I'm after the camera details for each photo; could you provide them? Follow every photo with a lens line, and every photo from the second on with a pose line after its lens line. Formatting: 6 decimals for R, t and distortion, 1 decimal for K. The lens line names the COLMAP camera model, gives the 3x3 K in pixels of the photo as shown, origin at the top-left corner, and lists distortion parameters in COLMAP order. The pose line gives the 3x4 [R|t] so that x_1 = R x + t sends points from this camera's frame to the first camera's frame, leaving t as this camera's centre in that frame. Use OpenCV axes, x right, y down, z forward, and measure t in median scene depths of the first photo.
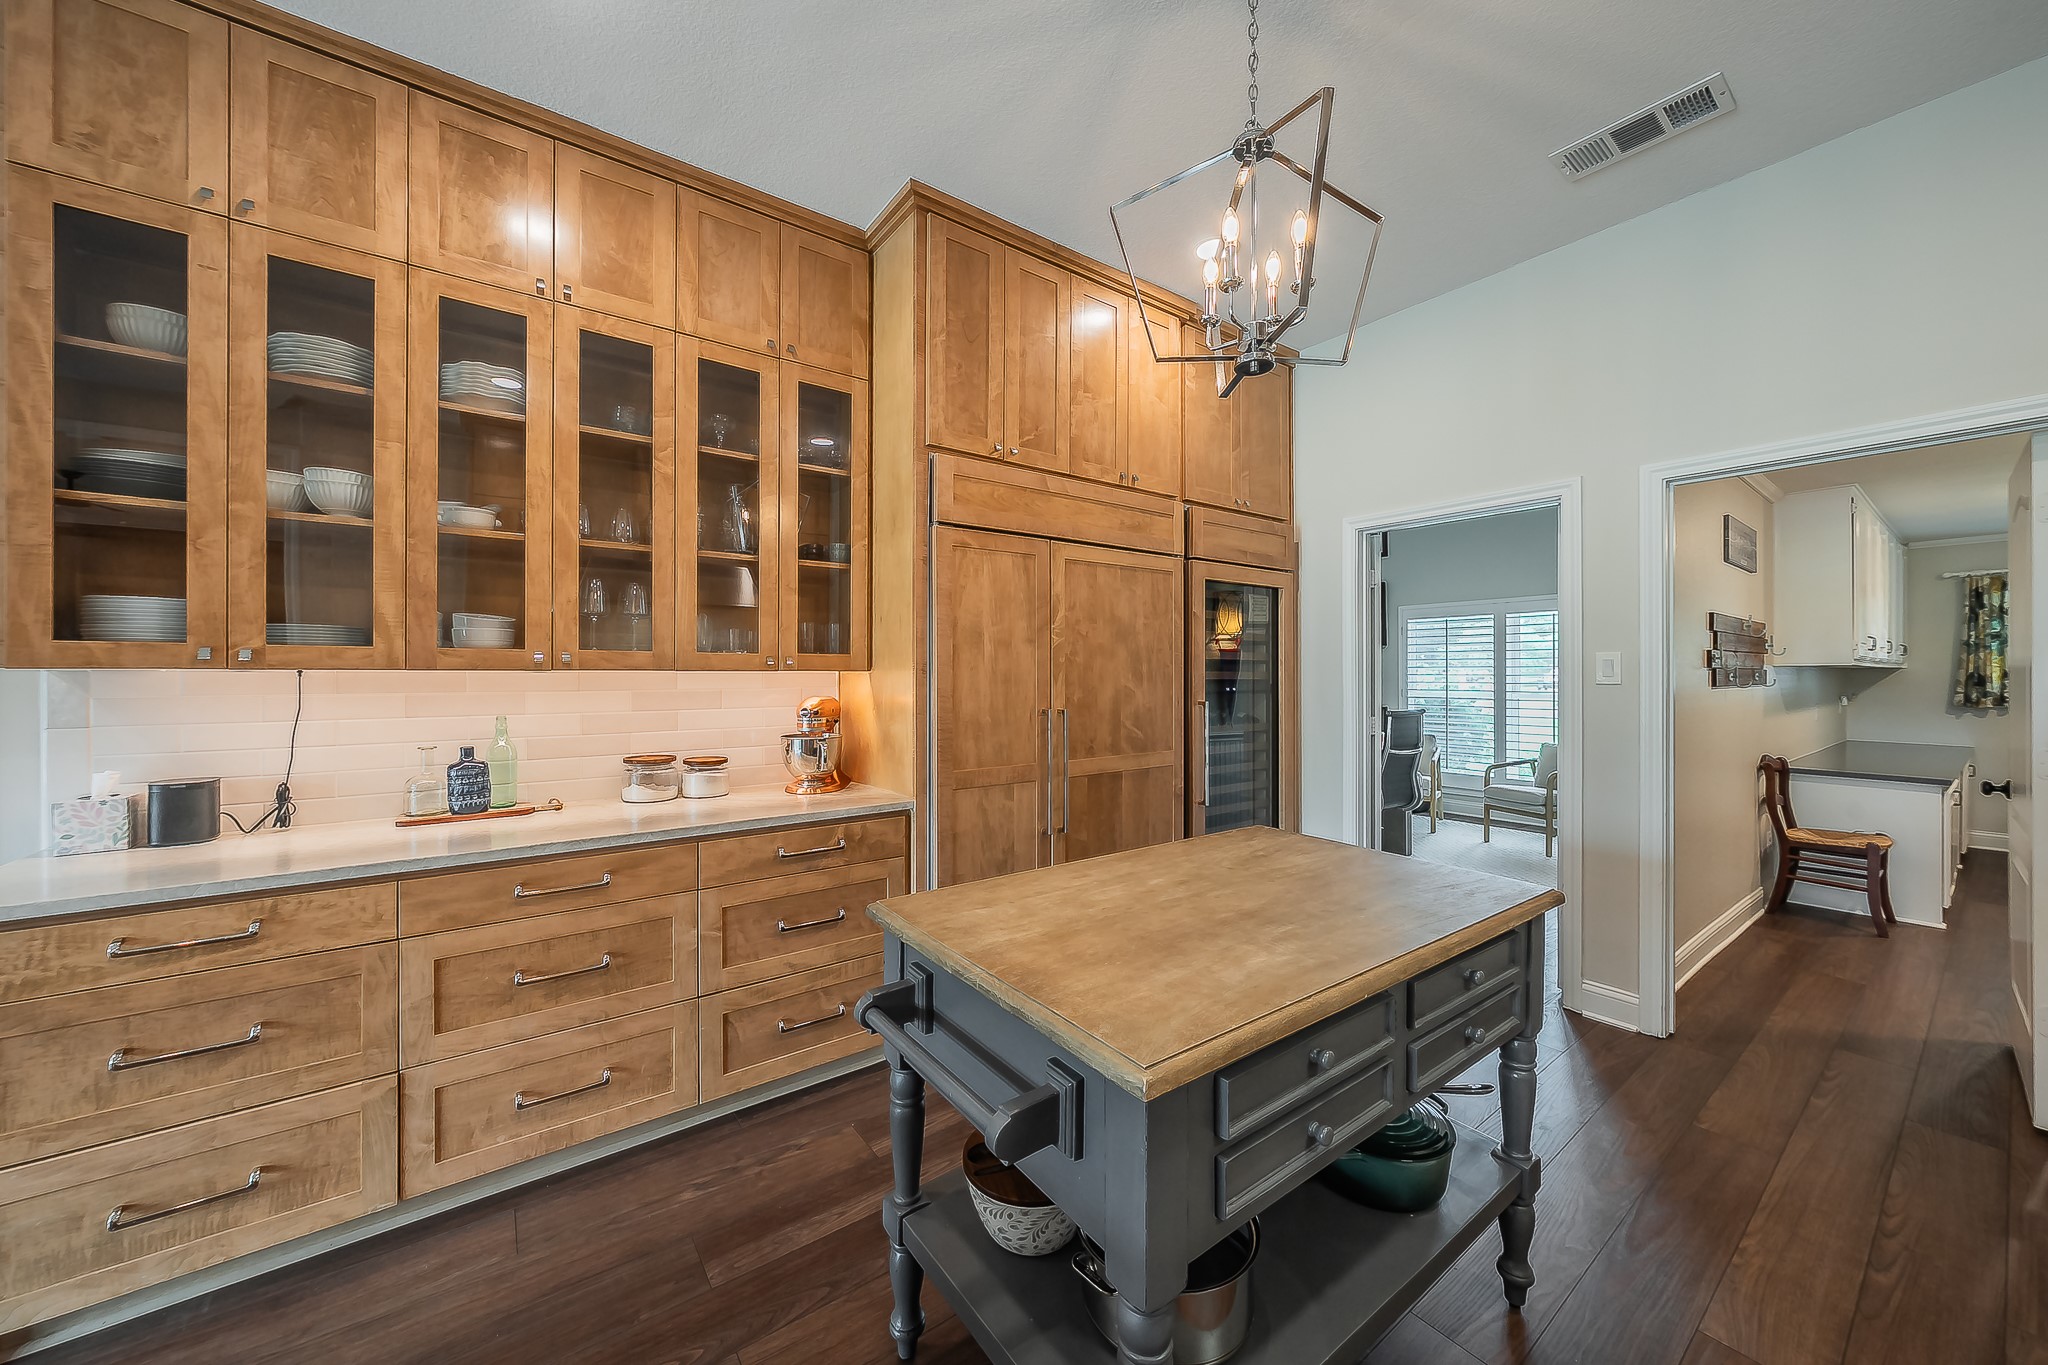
lens RADIAL K [[734.1, 0, 1012.0], [0, 734.1, 674.8], [0, 0, 1]] dist [-0.006516, 0.000151]
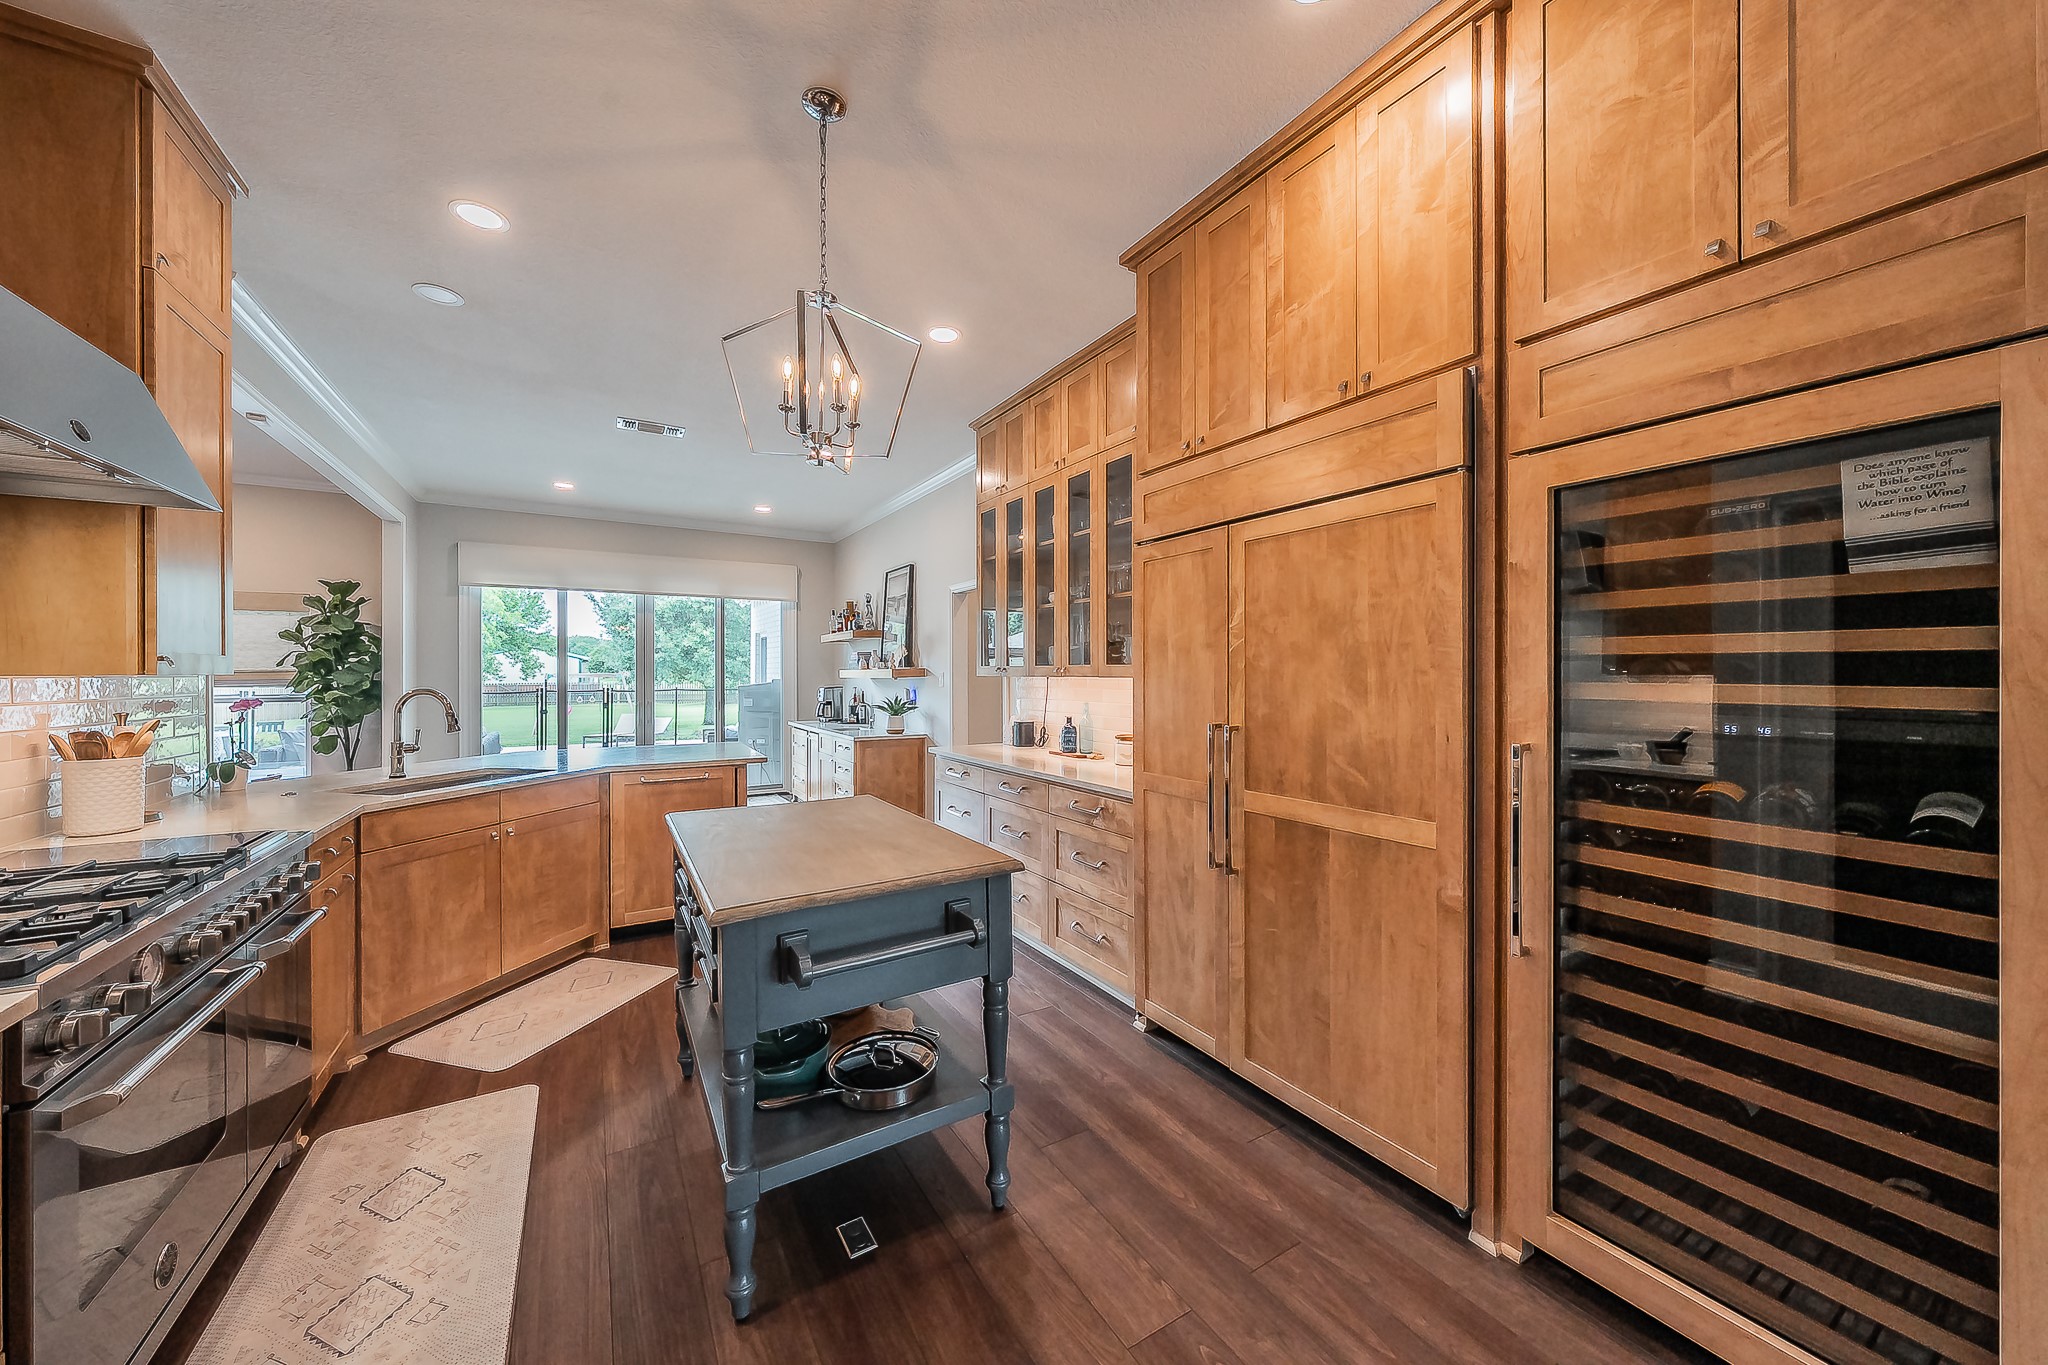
lens RADIAL K [[734.1, 0, 1012.0], [0, 734.1, 674.8], [0, 0, 1]] dist [-0.006516, 0.000151]
pose [[-0.103679, 0.002784, -0.994607, 0.882375], [-0.002104, 0.999993, 0.003018, -0.012002], [0.994609, 0.002406, -0.103673, 0.805756]]
